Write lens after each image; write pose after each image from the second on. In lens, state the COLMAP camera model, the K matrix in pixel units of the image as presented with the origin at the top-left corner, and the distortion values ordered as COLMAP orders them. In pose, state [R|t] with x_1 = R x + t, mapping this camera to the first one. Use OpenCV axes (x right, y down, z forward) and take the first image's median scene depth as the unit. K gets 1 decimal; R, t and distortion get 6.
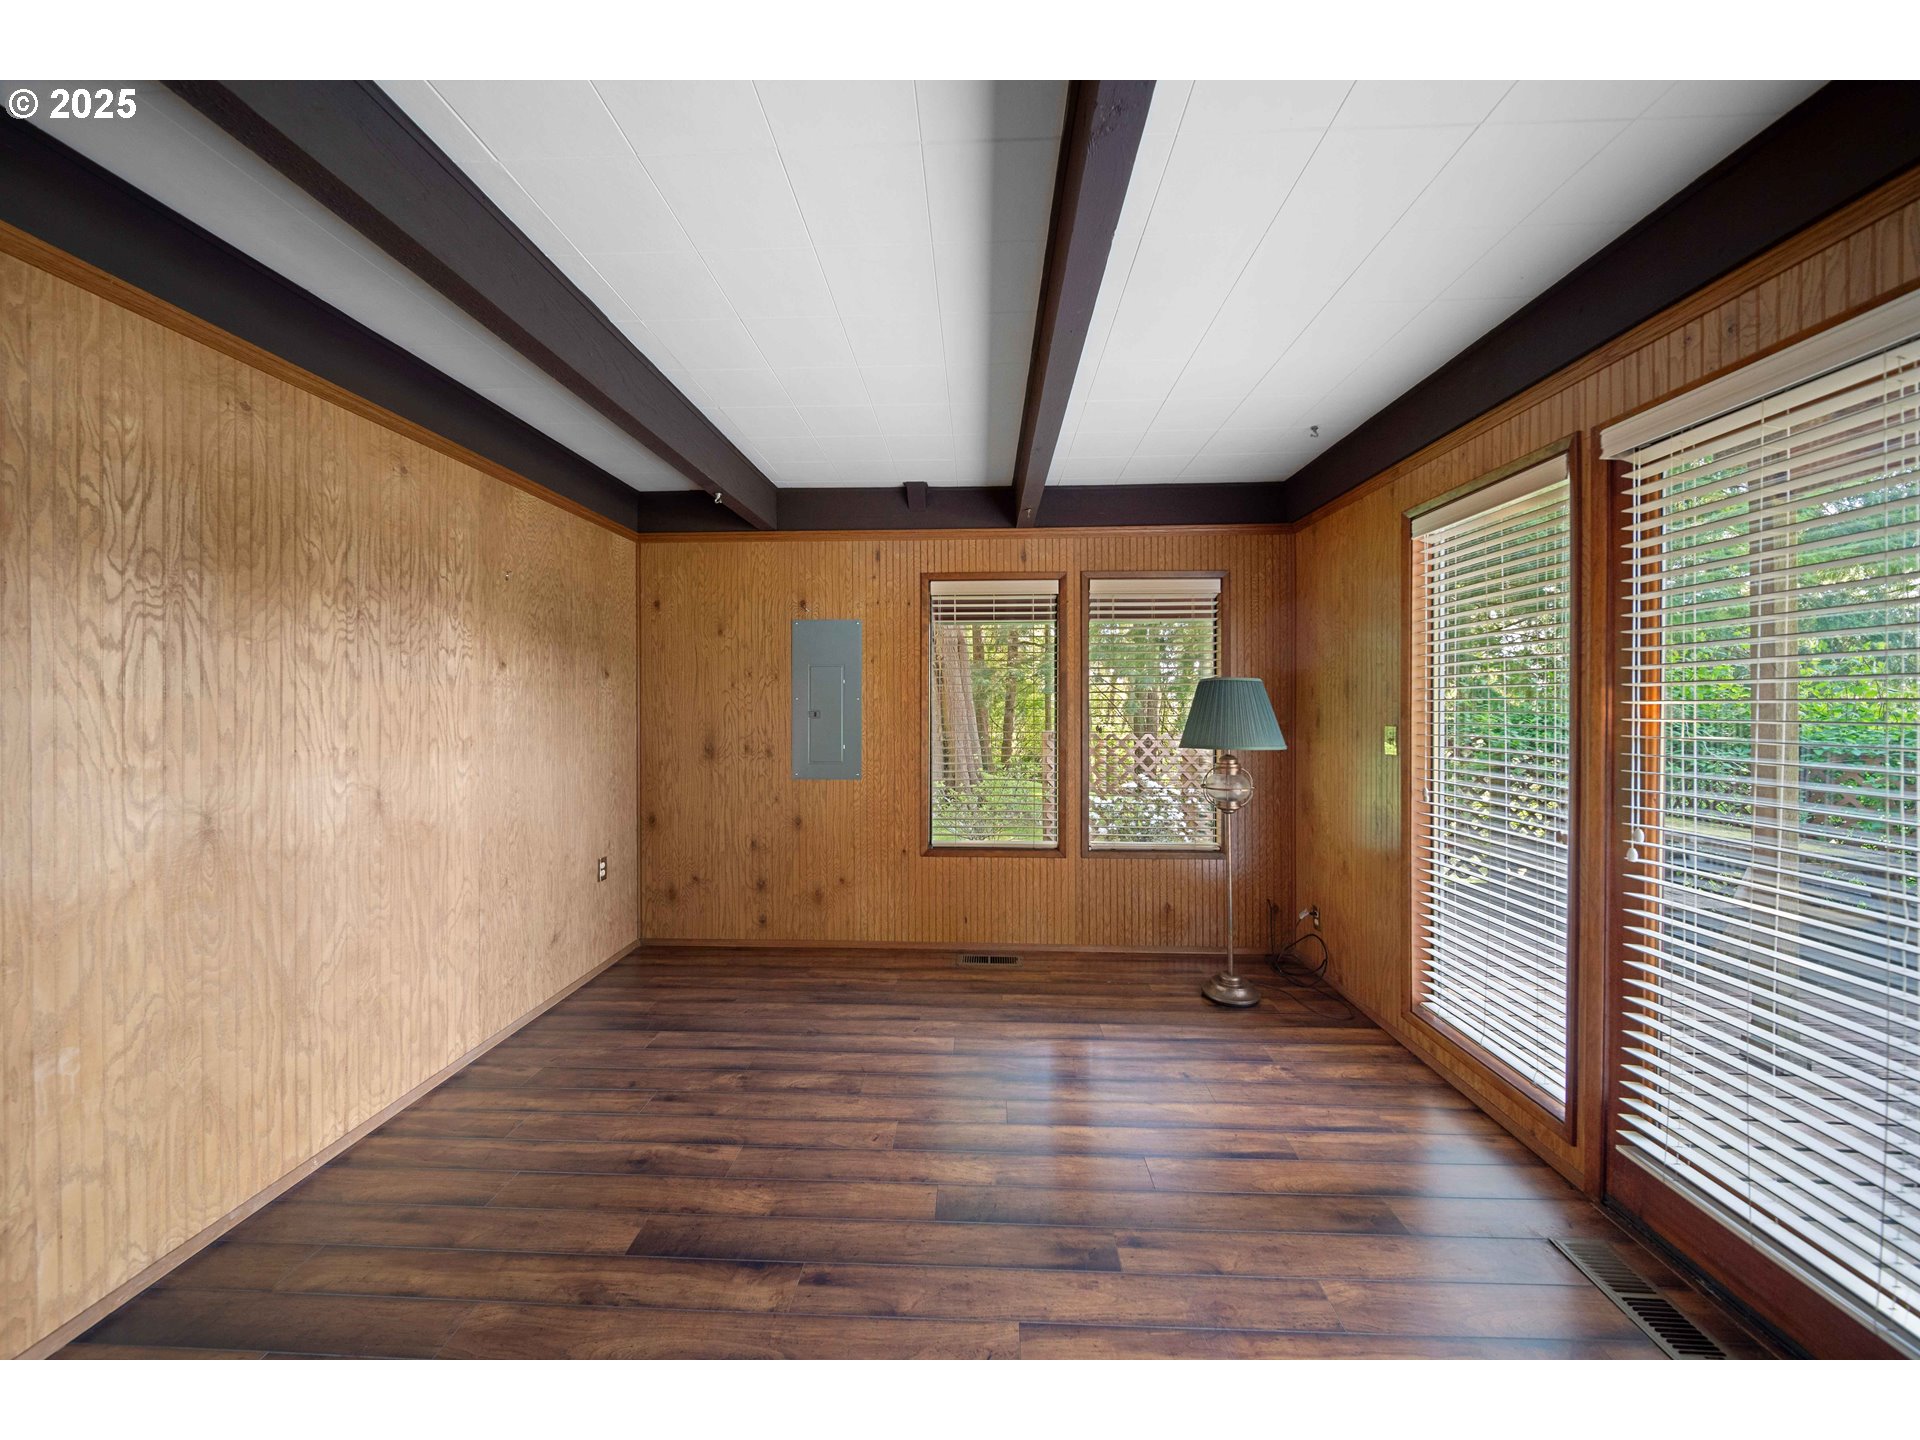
lens RADIAL K [[718.0, 0, 960.1], [0, 718.0, 693.9], [0, 0, 1]] dist [0.001687, -0.000051]
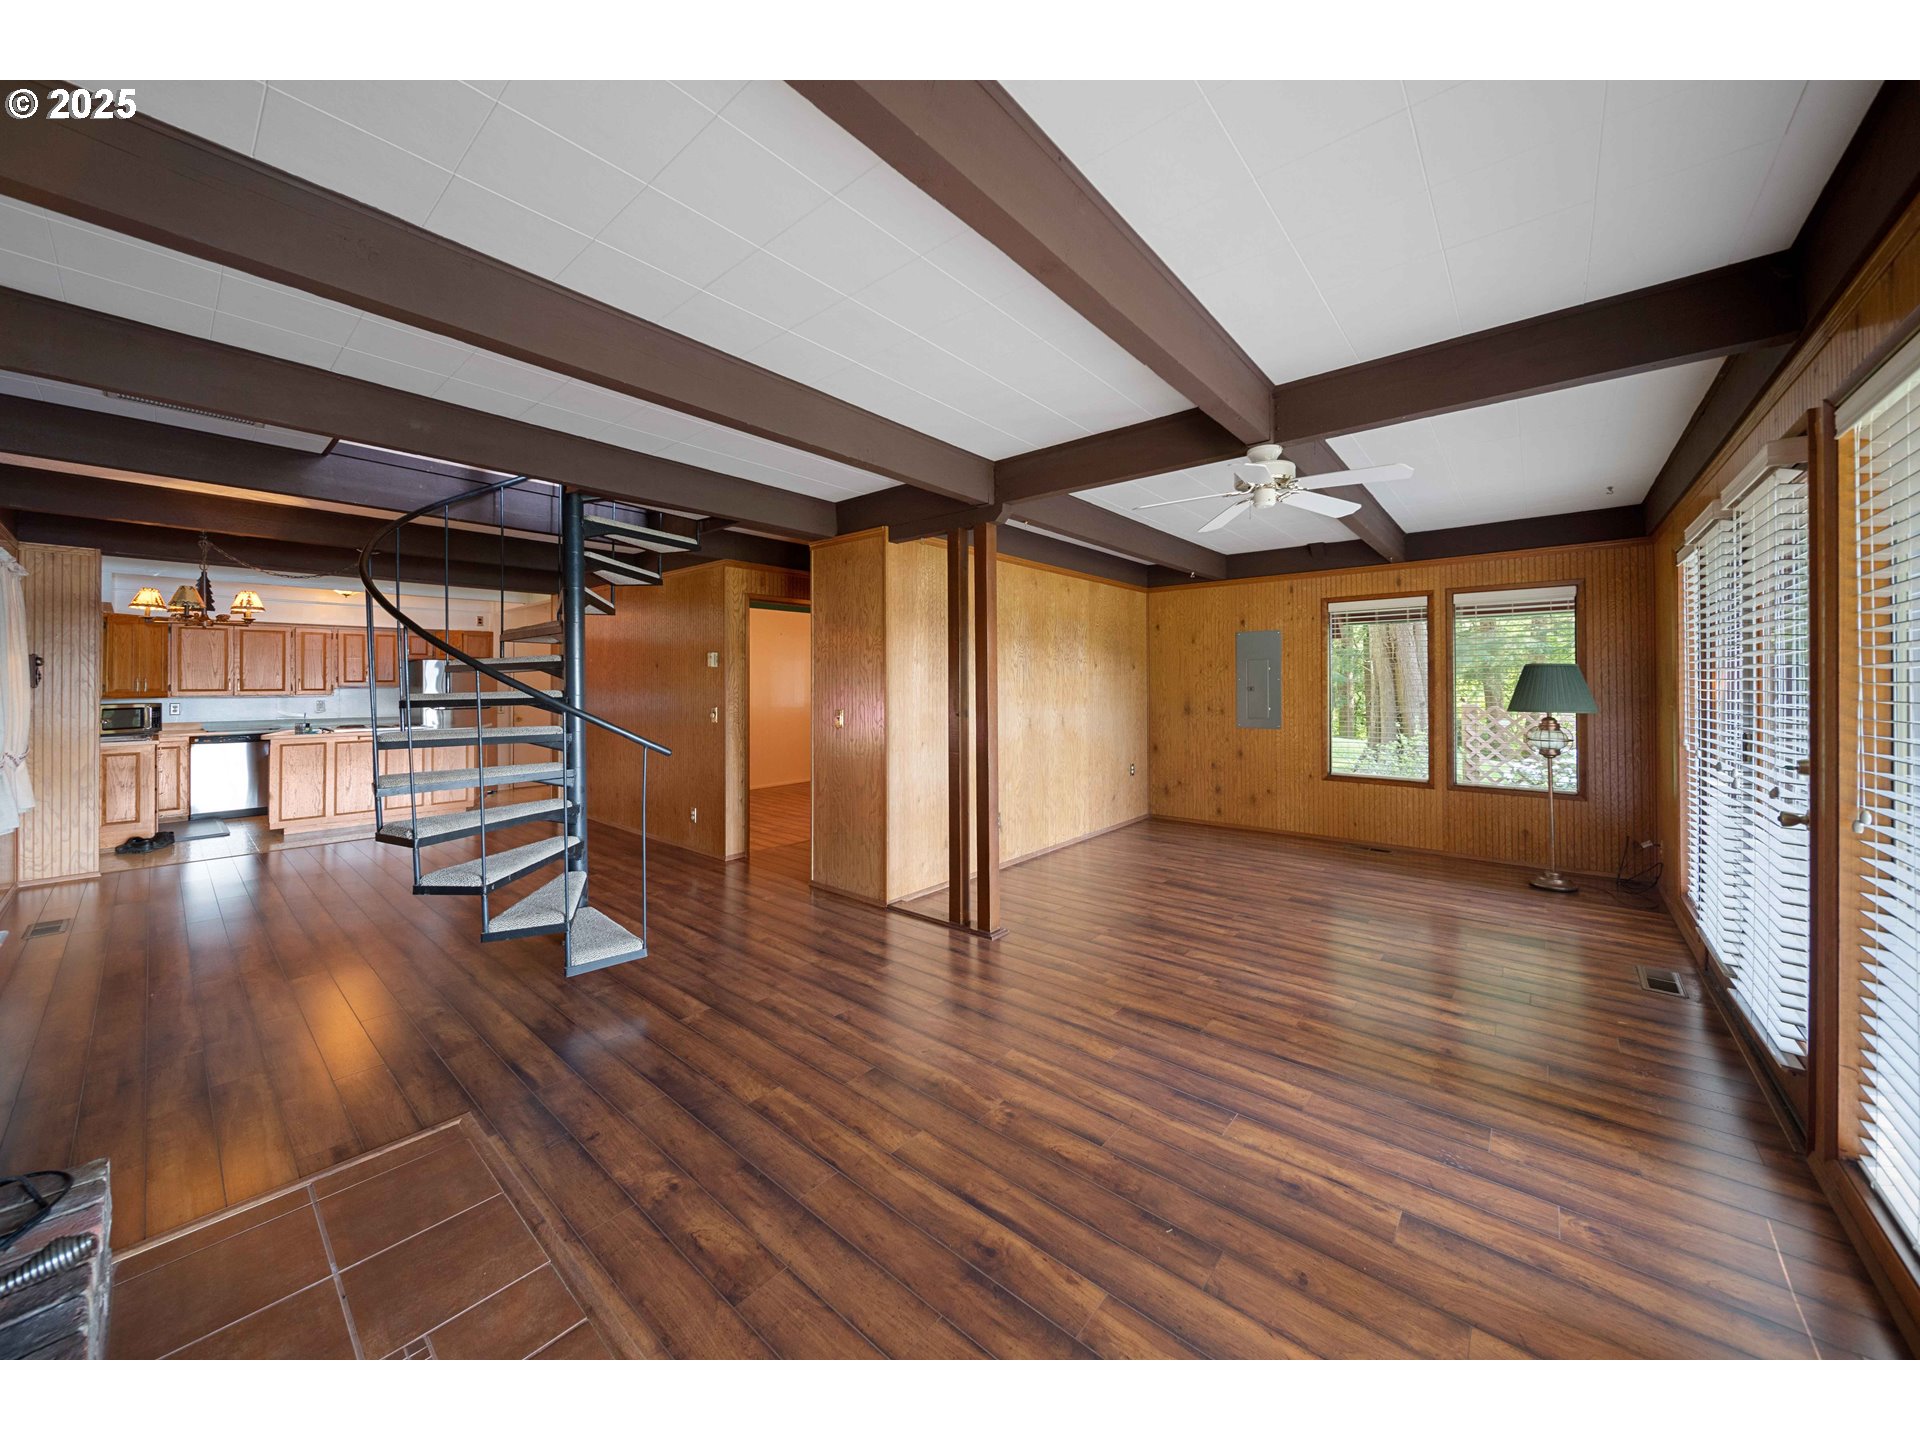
lens RADIAL K [[718.0, 0, 960.1], [0, 718.0, 693.9], [0, 0, 1]] dist [0.001687, -0.000051]
pose [[0.808808, 0.005508, -0.588047, 0.230514], [0.012132, 0.999587, 0.026048, -0.010845], [0.587948, -0.028202, 0.808407, -0.735004]]
